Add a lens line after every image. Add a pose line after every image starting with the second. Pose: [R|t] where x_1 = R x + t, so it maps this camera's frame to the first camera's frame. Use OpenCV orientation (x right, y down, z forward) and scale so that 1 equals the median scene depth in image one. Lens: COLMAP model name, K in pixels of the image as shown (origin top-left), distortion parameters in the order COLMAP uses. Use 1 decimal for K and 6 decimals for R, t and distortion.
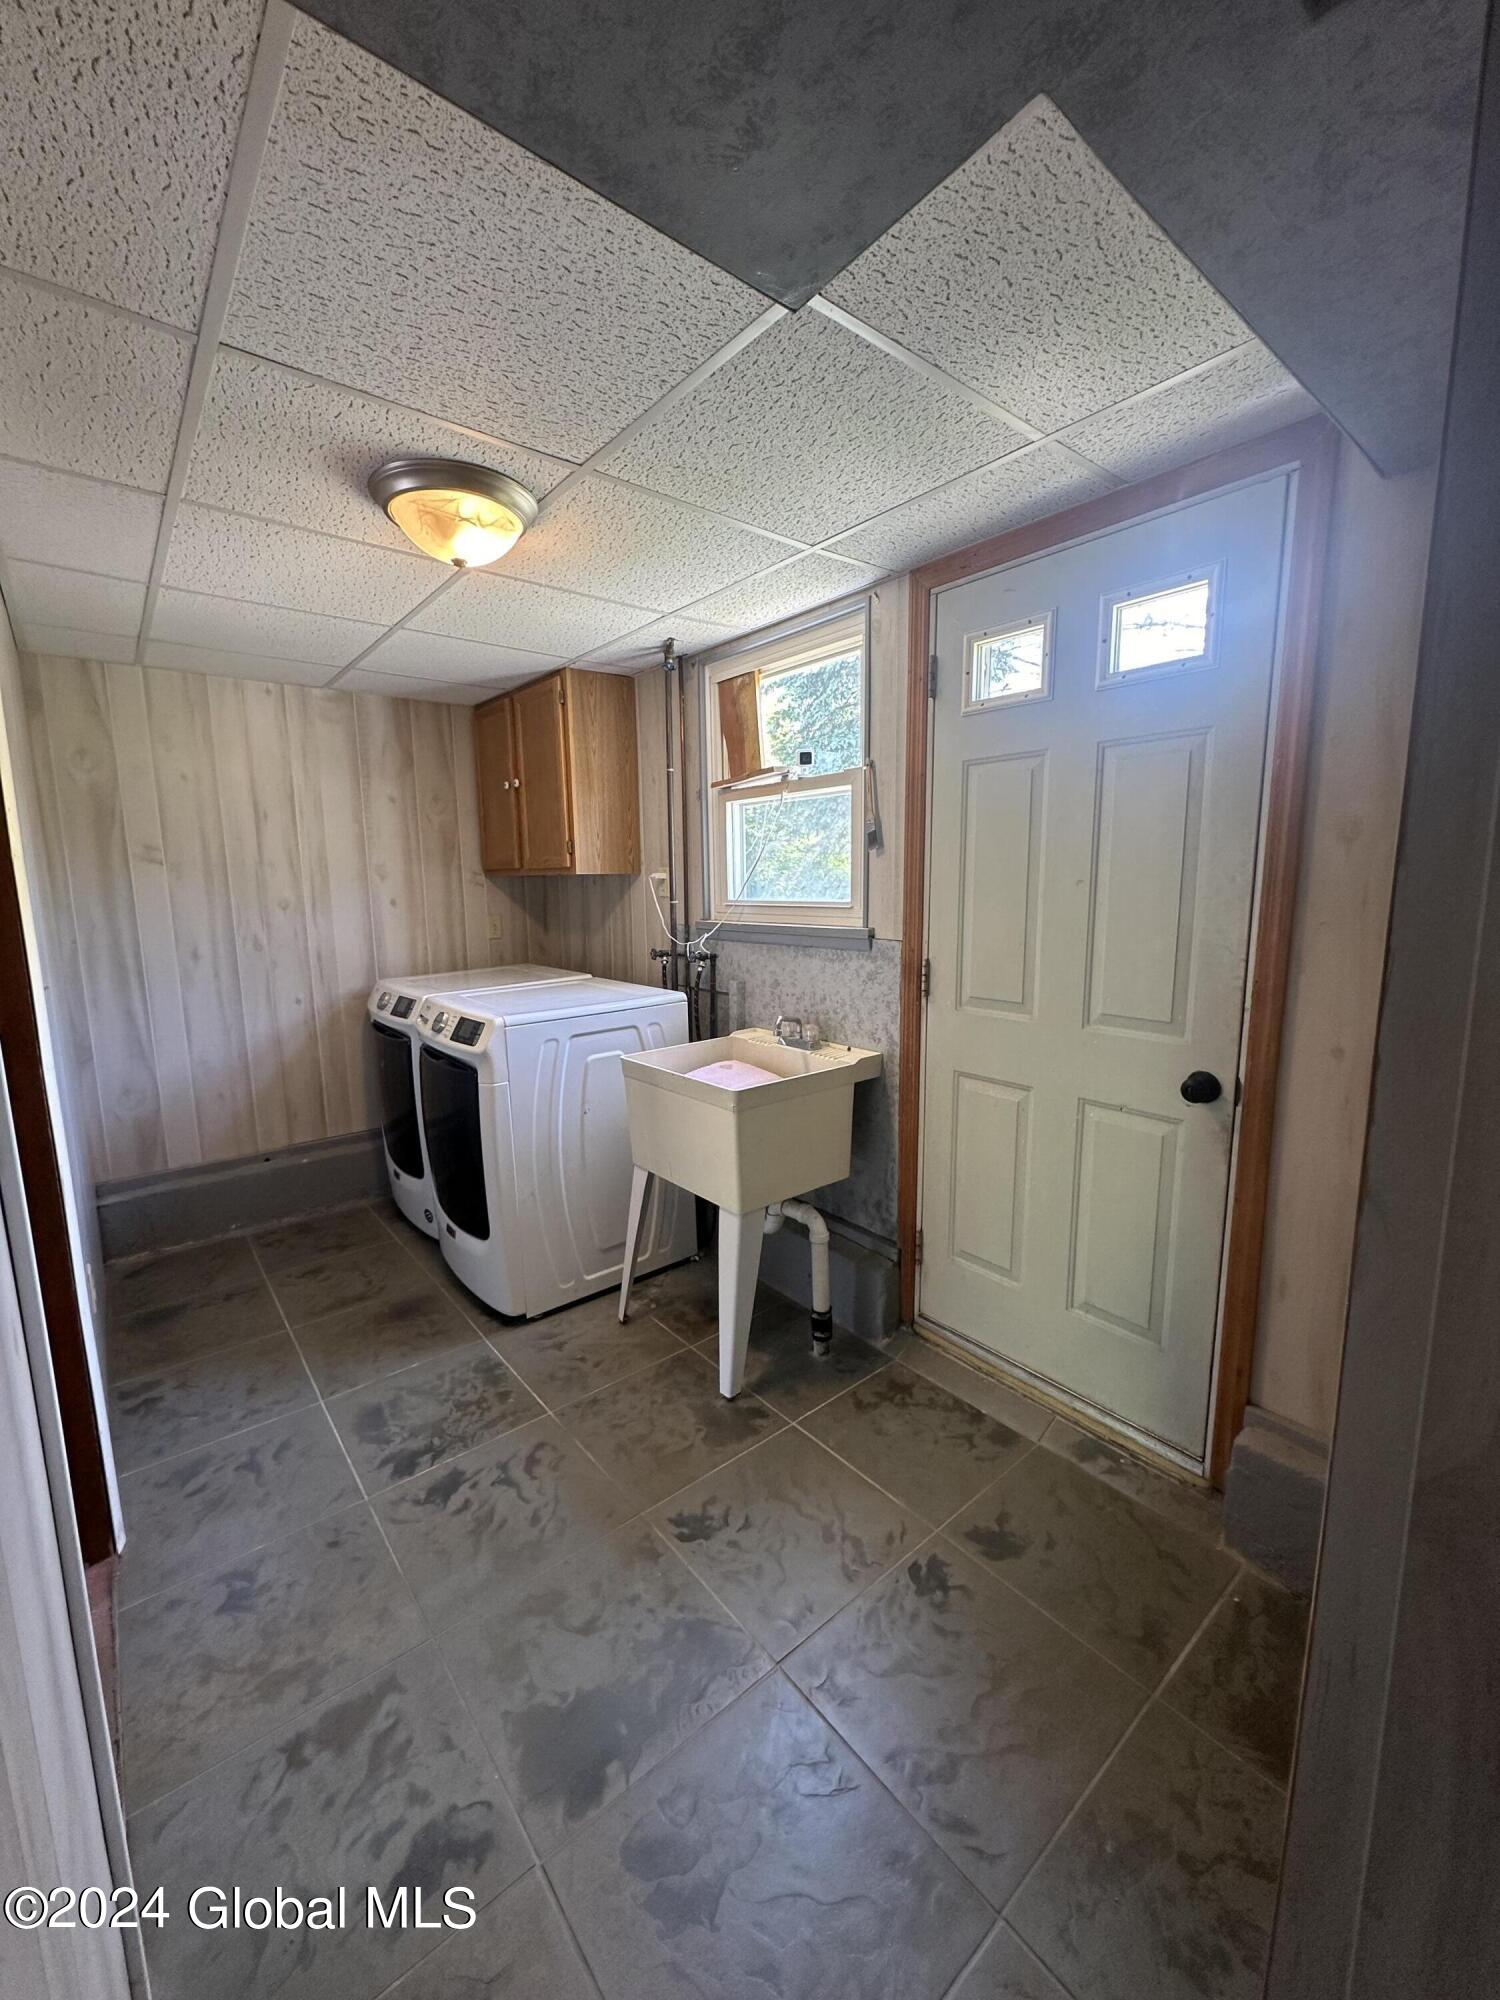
lens RADIAL K [[796.6, 0, 752.6], [0, 796.6, 996.6], [0, 0, 1]] dist [-0.003234, -0.000057]
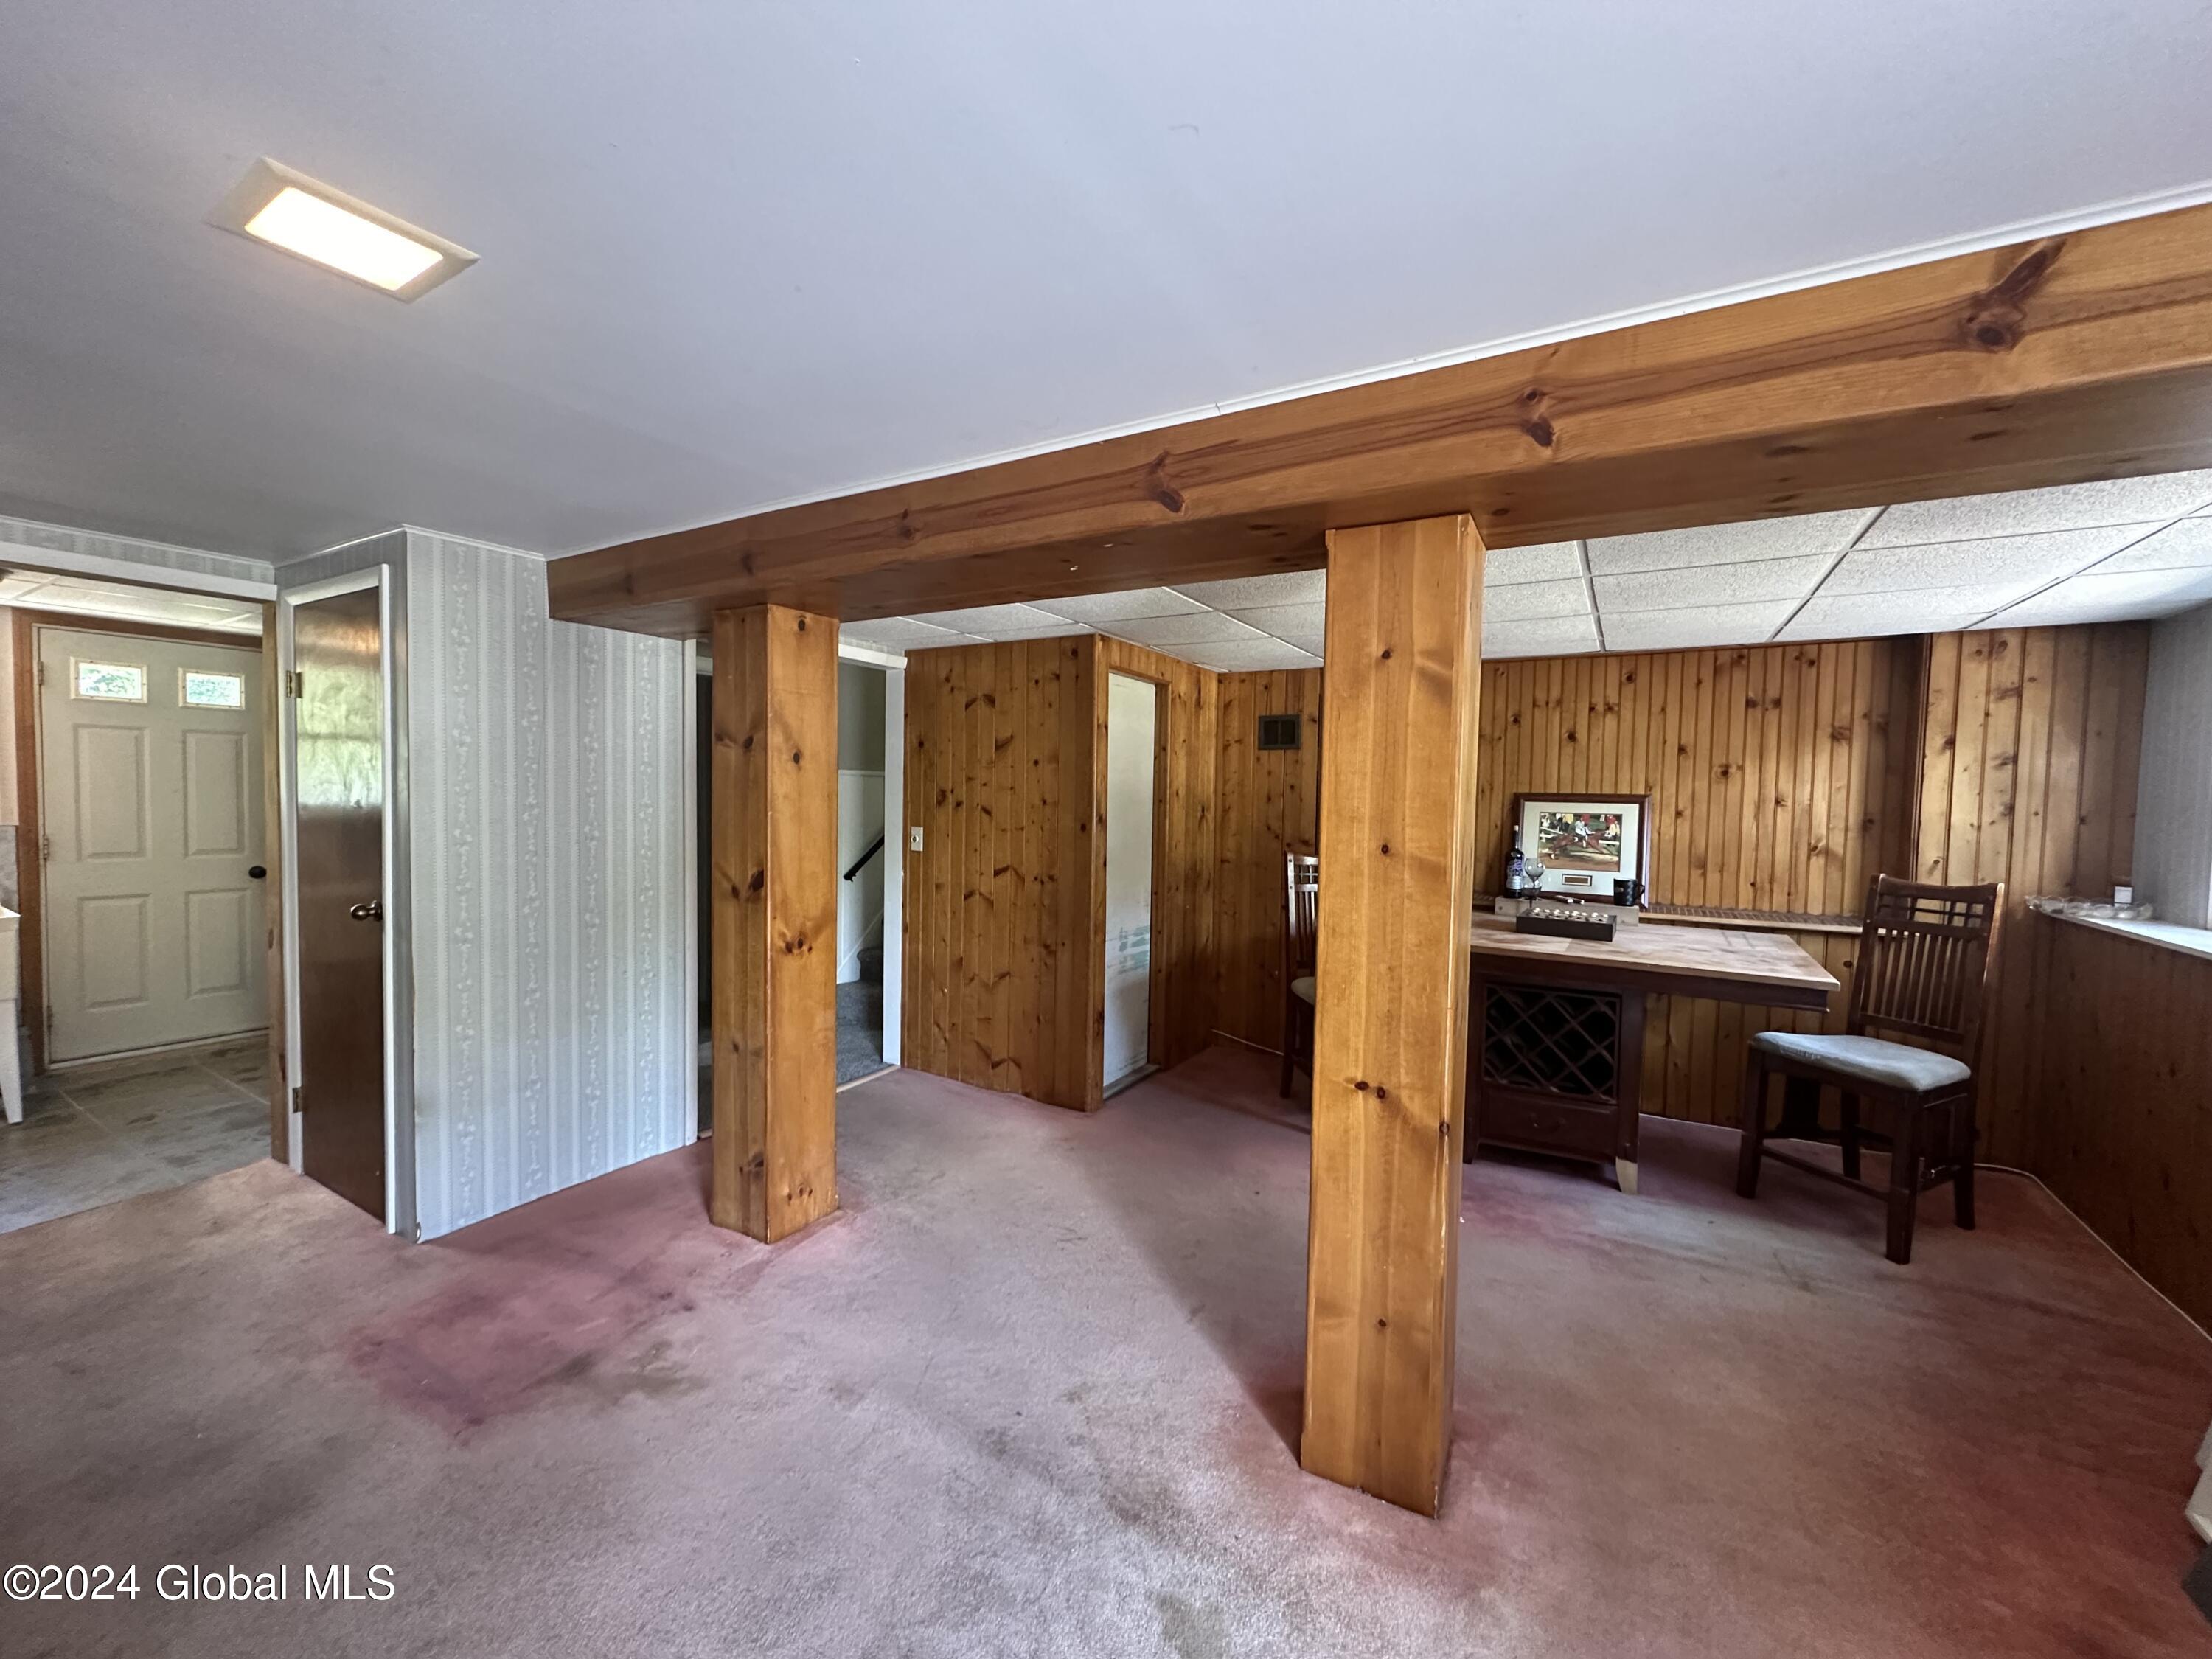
lens RADIAL K [[881.1, 0, 1109.1], [0, 881.1, 825.3], [0, 0, 1]] dist [-0.003234, -0.000057]
pose [[-0.336156, -0.033646, 0.941205, -2.674016], [0.126891, 0.988632, 0.080661, 0.077033], [-0.933219, 0.146545, -0.328065, -0.568023]]
